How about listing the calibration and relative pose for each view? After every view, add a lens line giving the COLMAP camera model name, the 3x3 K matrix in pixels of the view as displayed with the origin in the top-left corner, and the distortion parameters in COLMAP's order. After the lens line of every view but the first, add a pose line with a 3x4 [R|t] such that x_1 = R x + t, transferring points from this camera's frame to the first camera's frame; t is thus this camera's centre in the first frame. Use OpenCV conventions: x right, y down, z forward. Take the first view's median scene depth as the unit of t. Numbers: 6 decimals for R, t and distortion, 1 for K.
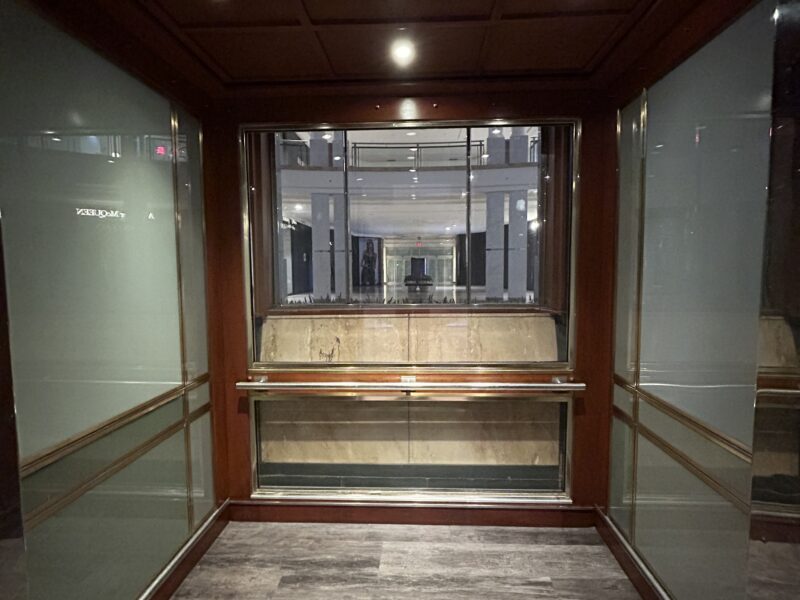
lens RADIAL K [[433.1, 0, 402.5], [0, 433.1, 298.8], [0, 0, 1]] dist [0.000575, -0.000951]
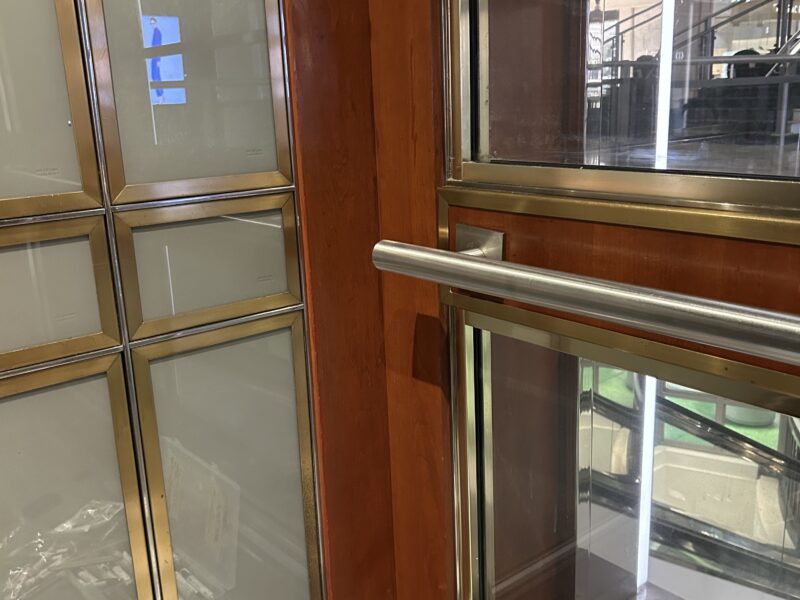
lens RADIAL K [[809.6, 0, 400.0], [0, 809.6, 300.0], [0, 0, 1]] dist [0.106407, -0.210611]
pose [[0.670032, 0.170413, -0.722507, -0.076794], [-0.022290, 0.977473, 0.209879, 0.133252], [0.741997, -0.124521, 0.658737, 0.718644]]
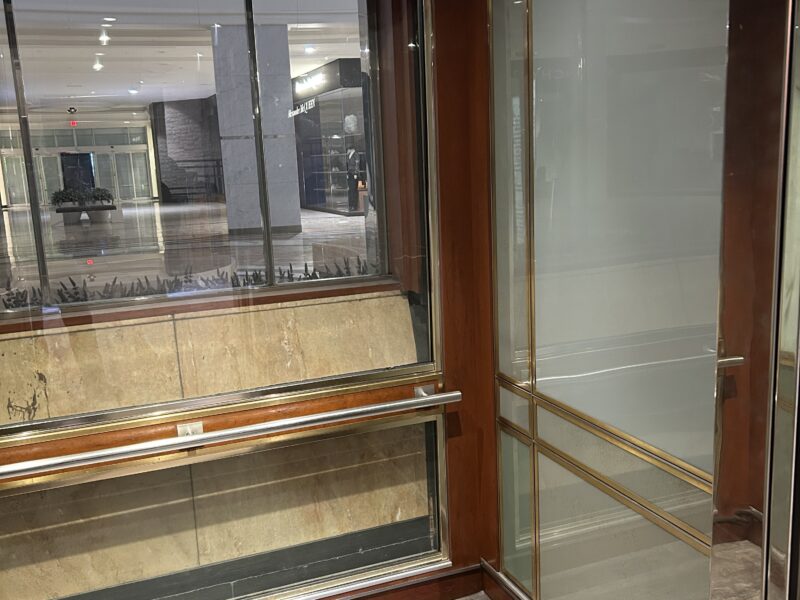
lens RADIAL K [[809.6, 0, 400.0], [0, 809.6, 300.0], [0, 0, 1]] dist [0.106407, -0.210611]
pose [[0.912574, -0.105817, 0.394983, -0.138938], [0.066601, 0.991502, 0.111750, -0.086292], [-0.403452, -0.075674, 0.911866, -0.101256]]
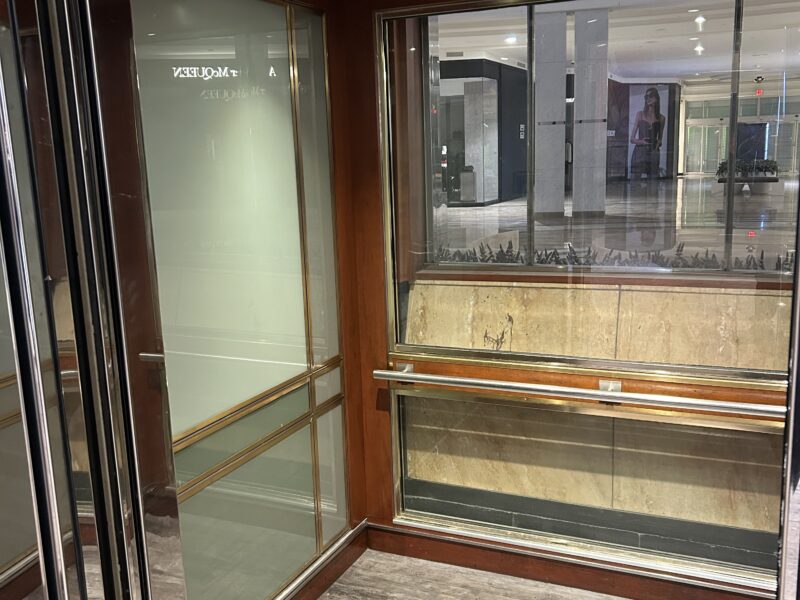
lens RADIAL K [[809.6, 0, 400.0], [0, 809.6, 300.0], [0, 0, 1]] dist [0.106407, -0.210611]
pose [[0.929045, 0.043314, -0.367423, 0.162439], [0.001687, 0.992617, 0.121281, -0.093180], [0.369963, -0.113295, 0.922112, -0.250889]]
